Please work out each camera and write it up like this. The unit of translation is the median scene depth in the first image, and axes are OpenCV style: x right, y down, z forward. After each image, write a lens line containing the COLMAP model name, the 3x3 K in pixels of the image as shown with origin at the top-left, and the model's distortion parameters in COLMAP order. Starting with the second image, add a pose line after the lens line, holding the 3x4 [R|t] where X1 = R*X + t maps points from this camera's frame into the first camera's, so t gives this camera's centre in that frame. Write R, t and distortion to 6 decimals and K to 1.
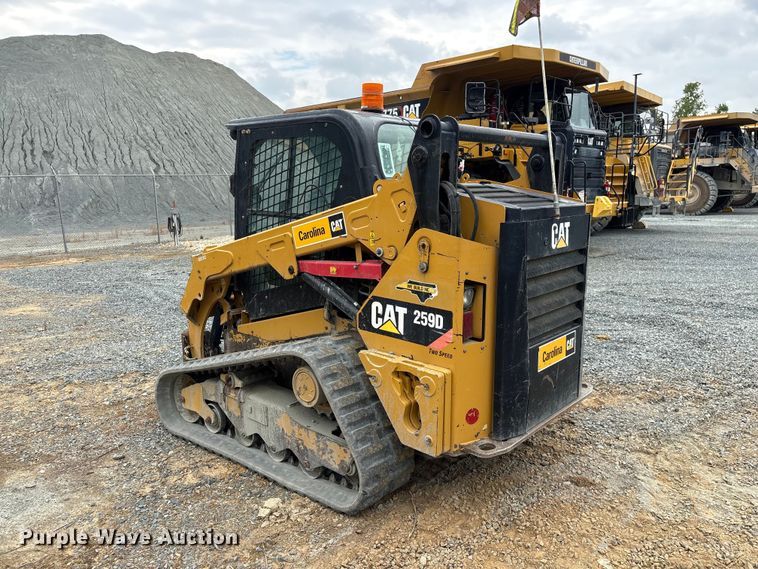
lens RADIAL K [[568.9, 0, 380.0], [0, 568.9, 289.5], [0, 0, 1]] dist [0.092271, -0.108905]
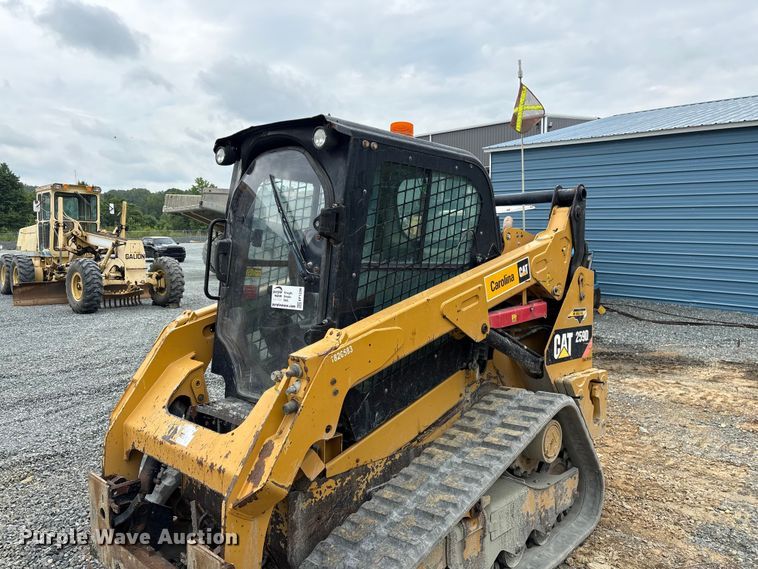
lens RADIAL K [[577.5, 0, 373.2], [0, 577.5, 287.9], [0, 0, 1]] dist [0.054179, -0.058020]
pose [[0.040406, -0.050303, 0.997916, -1.043428], [0.177790, 0.983156, 0.042360, -0.163772], [-0.983239, 0.175708, 0.048669, 1.152072]]
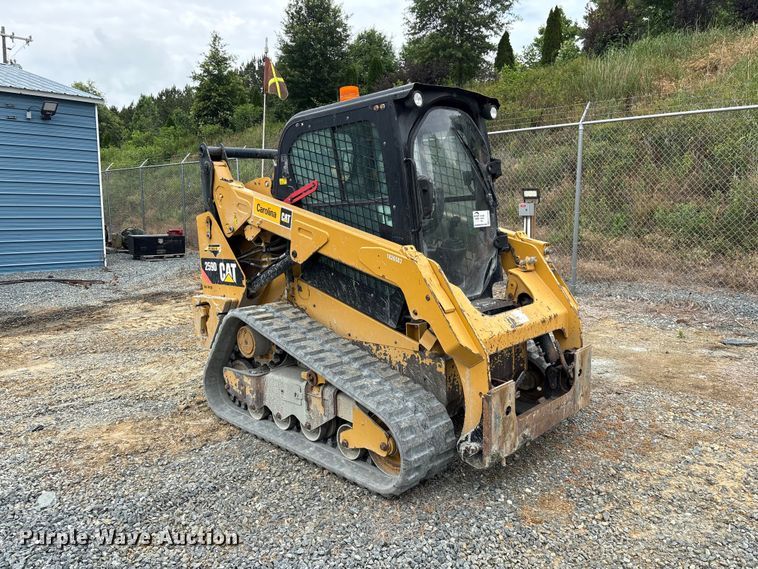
lens RADIAL K [[568.9, 0, 380.0], [0, 568.9, 289.5], [0, 0, 1]] dist [0.092271, -0.108905]
pose [[-0.997669, 0.039419, 0.055701, -0.132001], [0.055434, 0.944198, 0.324679, -0.383591], [-0.039795, 0.327010, -0.944183, 2.417375]]
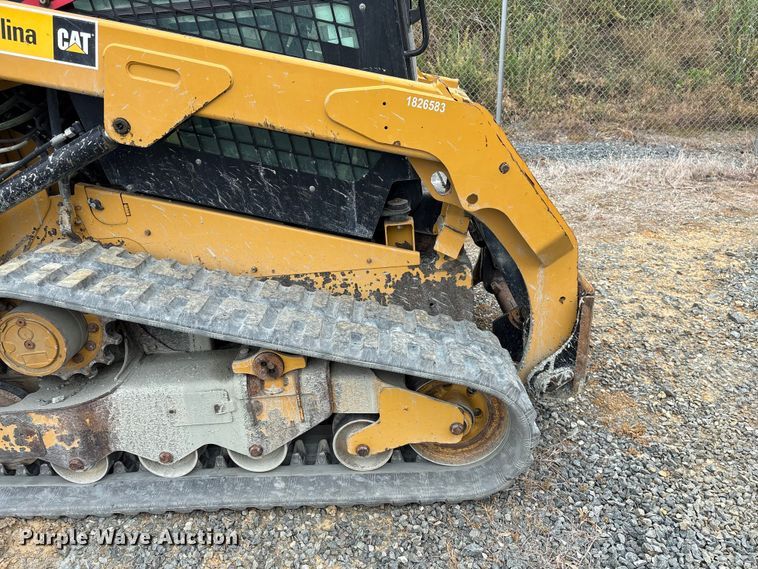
lens RADIAL K [[569.3, 0, 374.2], [0, 569.3, 286.1], [0, 0, 1]] dist [0.063669, -0.071513]
pose [[-0.750231, 0.305378, -0.586427, 0.274885], [-0.049100, 0.858766, 0.510010, -0.242167], [0.659350, 0.411419, -0.629279, 1.860384]]
